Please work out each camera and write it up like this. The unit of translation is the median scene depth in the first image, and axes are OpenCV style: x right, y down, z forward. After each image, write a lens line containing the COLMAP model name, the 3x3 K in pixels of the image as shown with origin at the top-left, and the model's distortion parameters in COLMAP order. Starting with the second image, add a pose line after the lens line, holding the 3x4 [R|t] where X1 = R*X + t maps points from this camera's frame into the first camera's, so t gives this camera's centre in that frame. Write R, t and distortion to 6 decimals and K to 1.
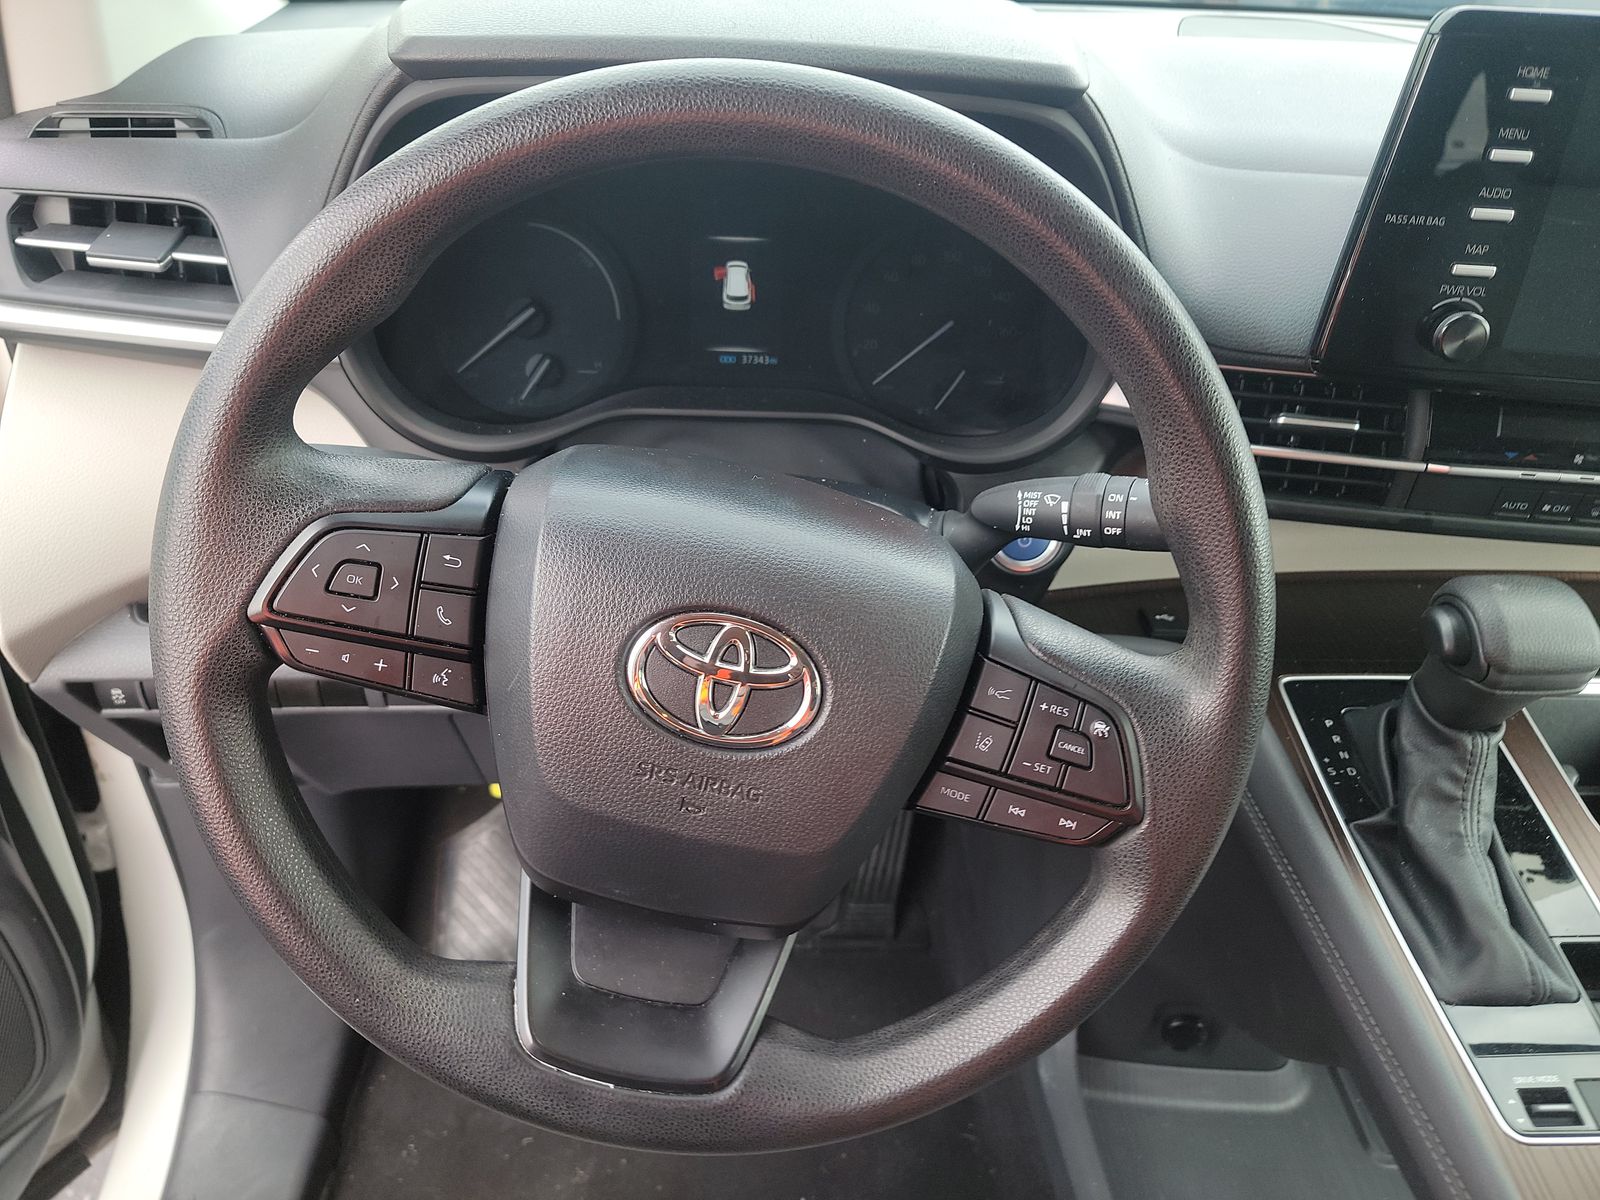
lens RADIAL K [[1126.9, 0, 801.4], [0, 1126.9, 596.3], [0, 0, 1]] dist [0.045130, -0.018518]
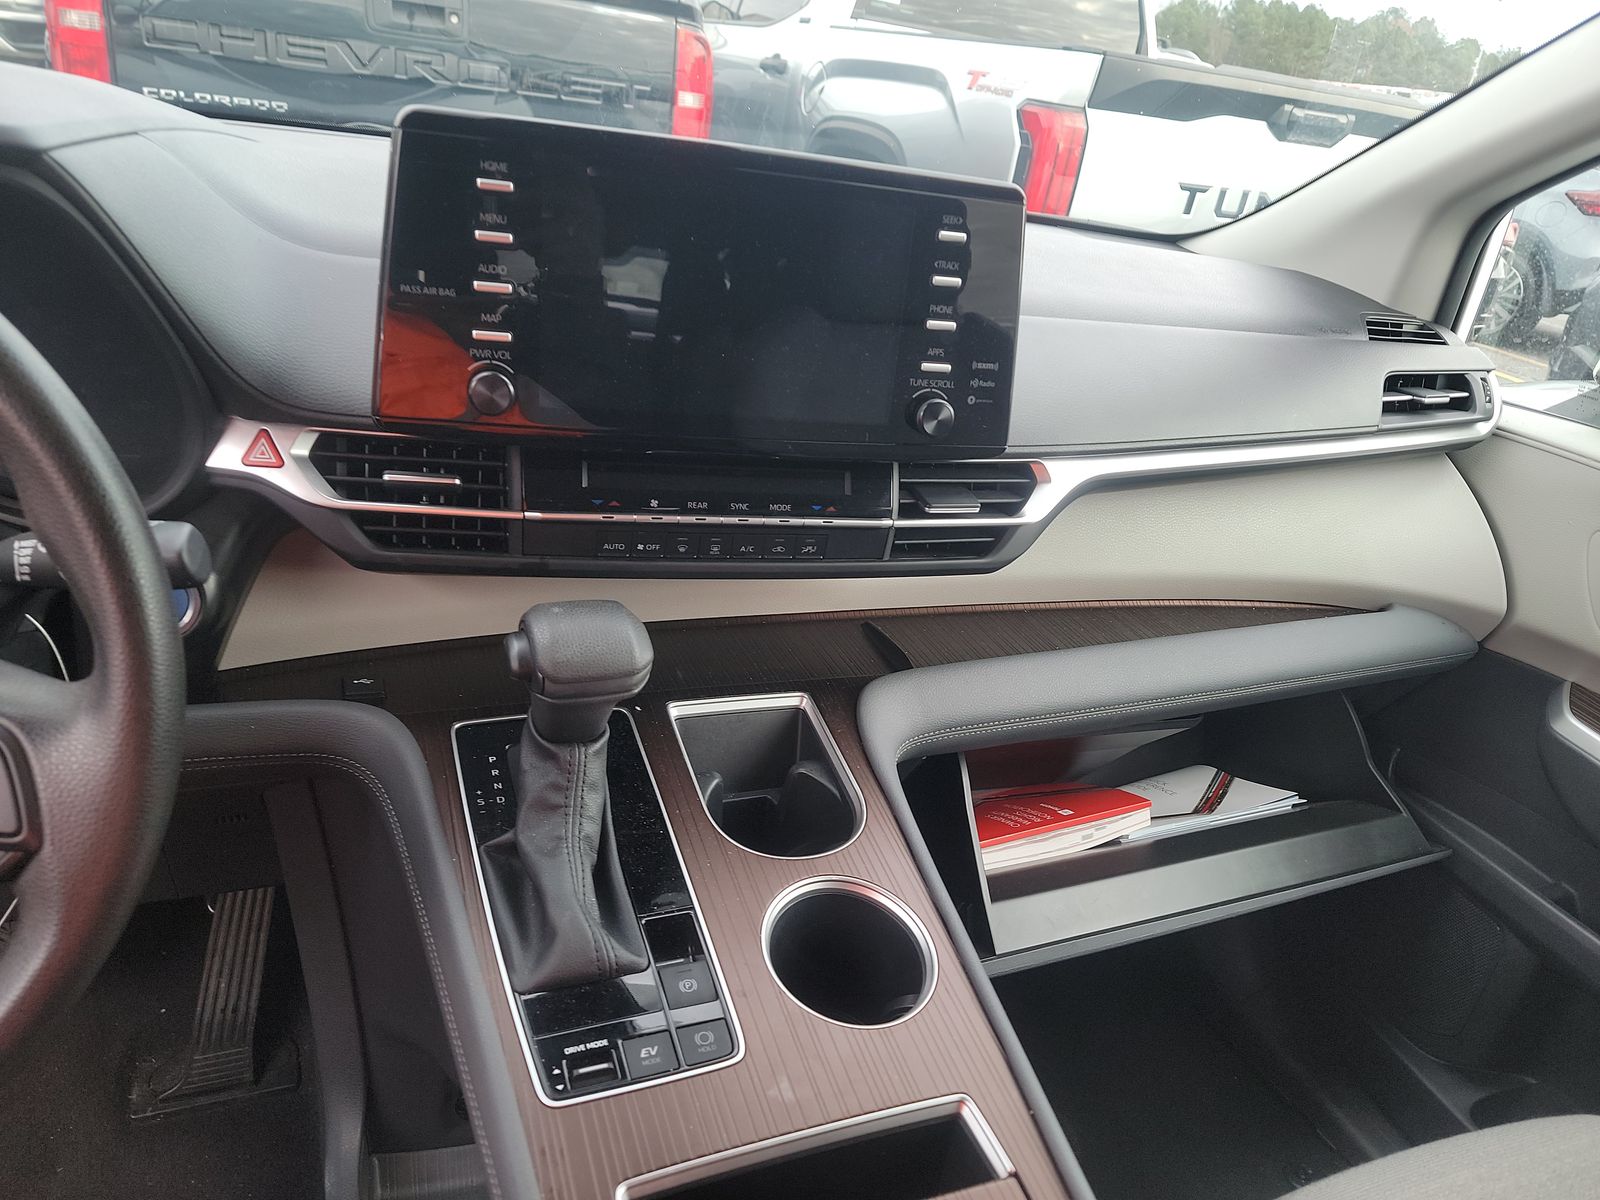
lens RADIAL K [[1126.9, 0, 798.1], [0, 1126.9, 616.0], [0, 0, 1]] dist [0.045130, -0.018518]
pose [[0.941205, -0.072650, 0.329933, 0.428701], [0.108376, 0.989919, -0.091190, 0.115794], [-0.319982, 0.121585, 0.939590, -0.117568]]
